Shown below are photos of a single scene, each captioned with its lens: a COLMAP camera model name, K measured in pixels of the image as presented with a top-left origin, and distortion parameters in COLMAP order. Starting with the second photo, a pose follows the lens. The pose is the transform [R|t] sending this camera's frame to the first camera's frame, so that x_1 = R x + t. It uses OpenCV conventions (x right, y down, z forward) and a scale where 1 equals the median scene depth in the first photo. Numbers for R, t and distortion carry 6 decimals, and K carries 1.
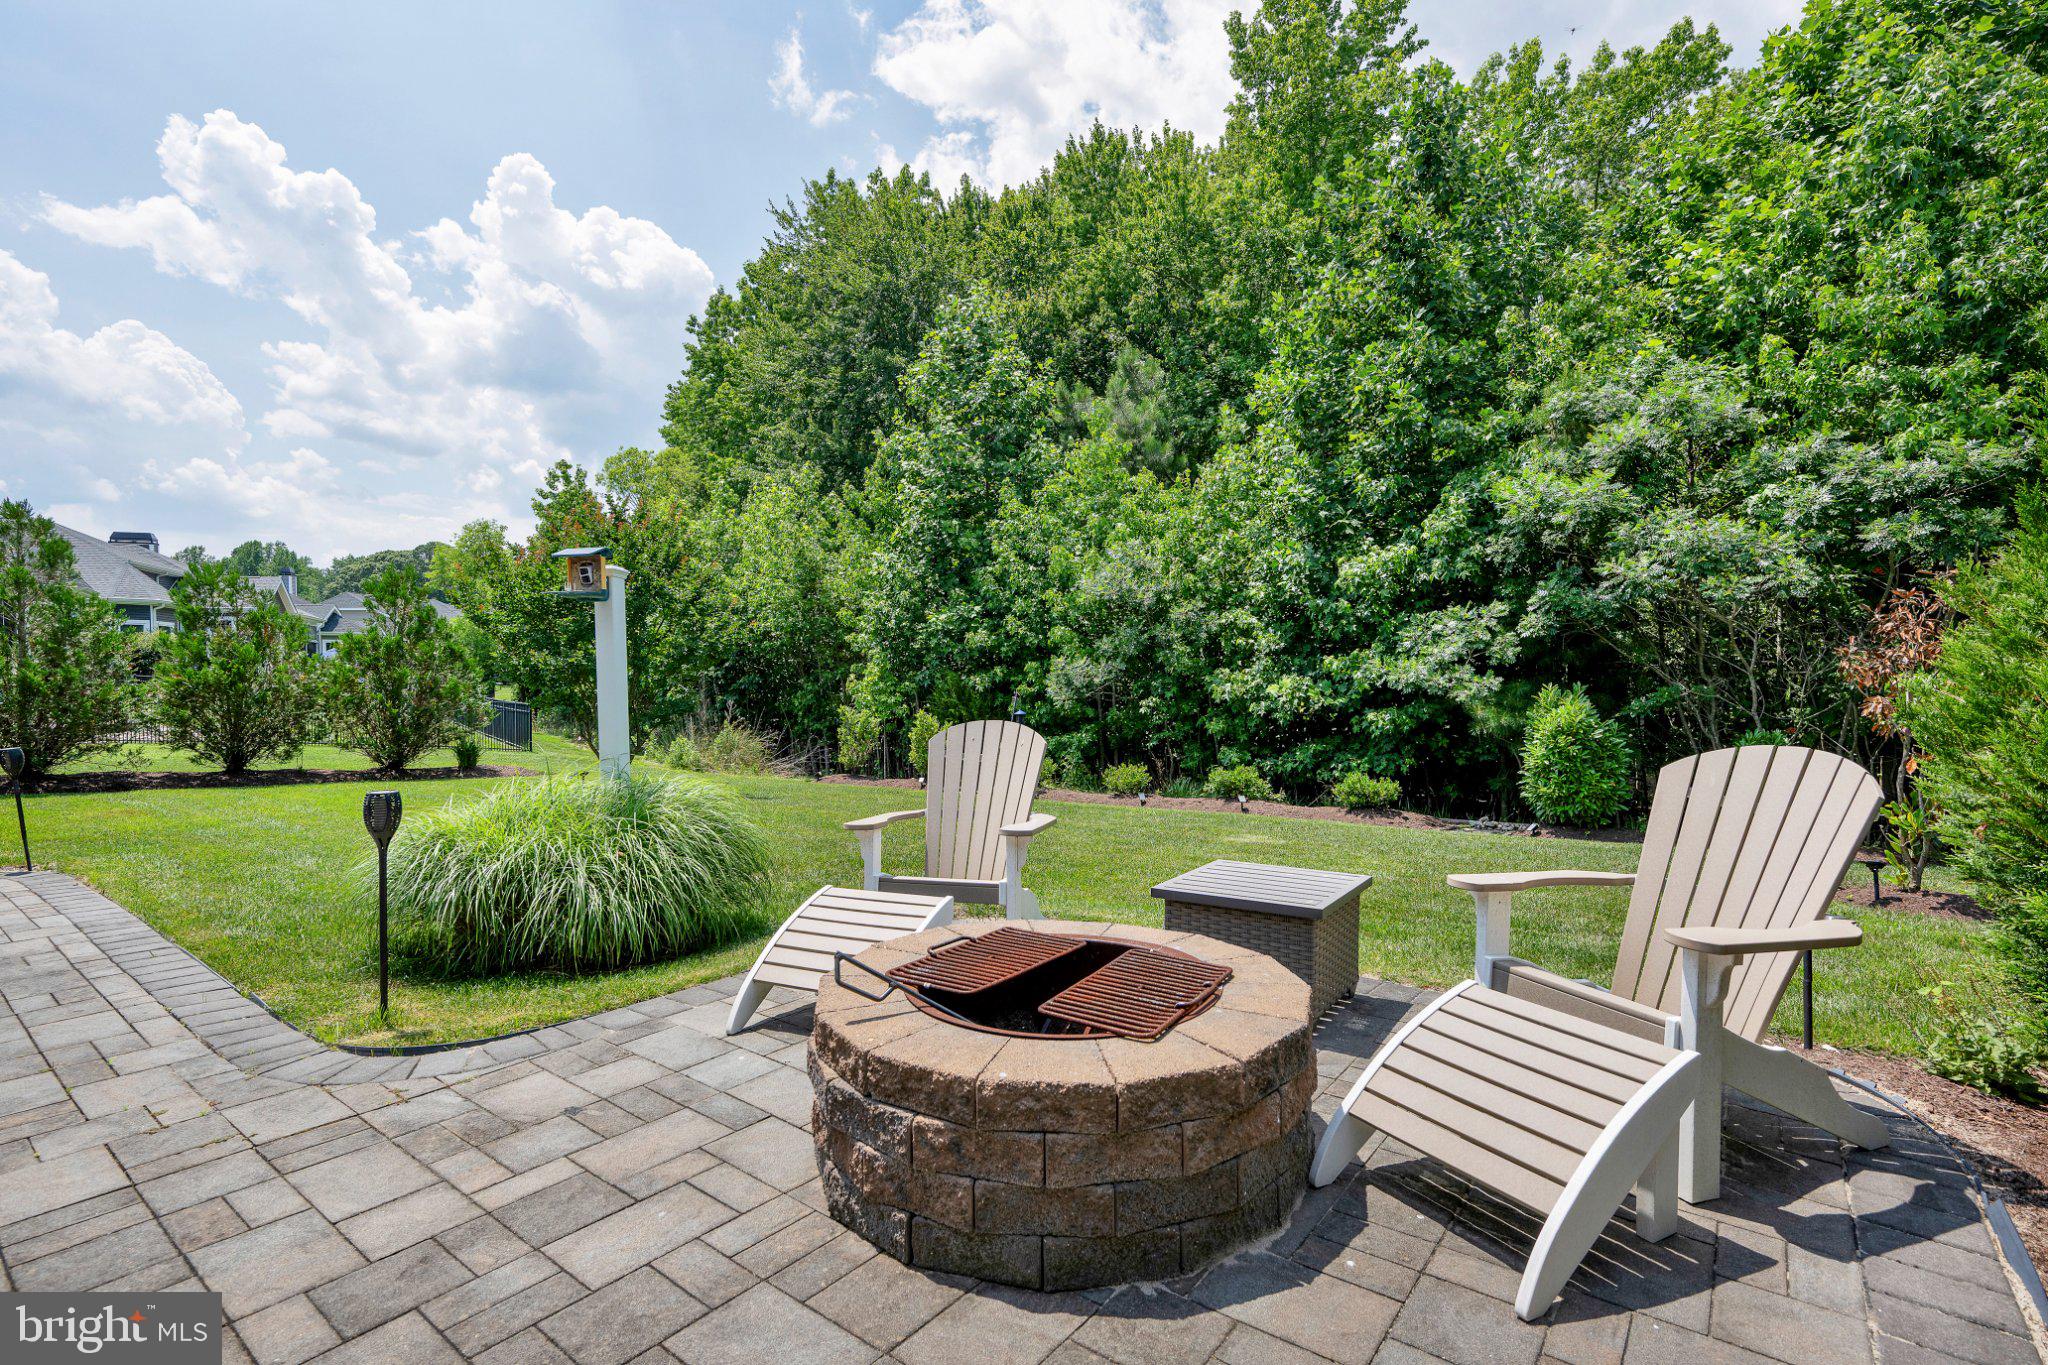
lens RADIAL K [[941.8, 0, 1041.1], [0, 941.8, 676.5], [0, 0, 1]] dist [0.012832, -0.000655]
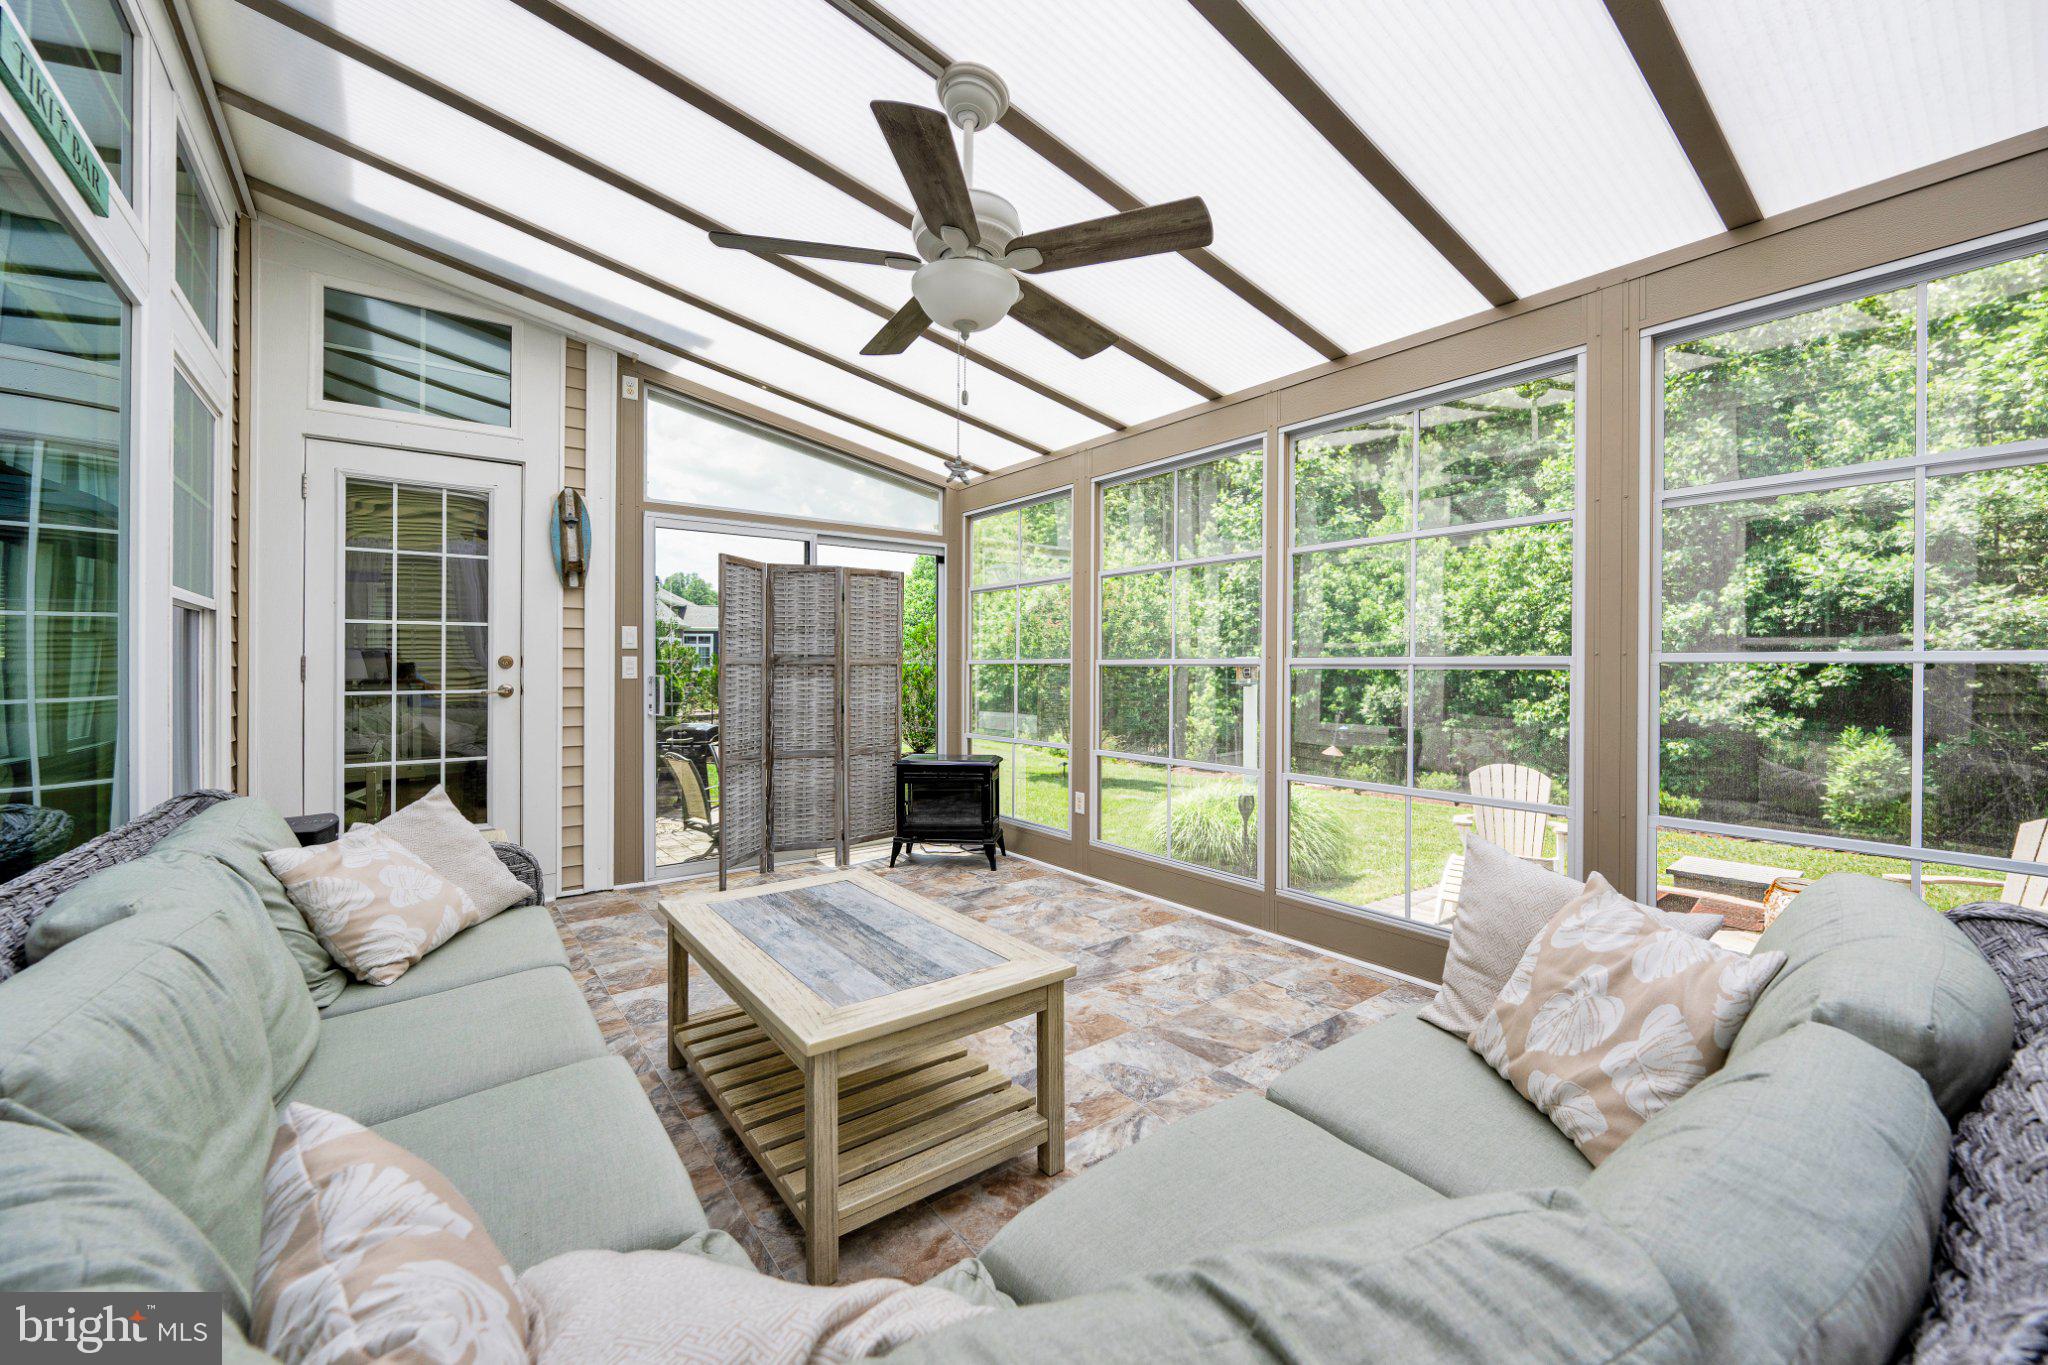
lens RADIAL K [[797.7, 0, 1031.8], [0, 797.7, 667.3], [0, 0, 1]] dist [0.001944, -0.000789]
pose [[0.970072, 0.012642, -0.242488, -0.188252], [-0.013686, 0.999903, -0.002620, -0.040256], [0.242432, 0.005861, 0.970151, -0.200567]]
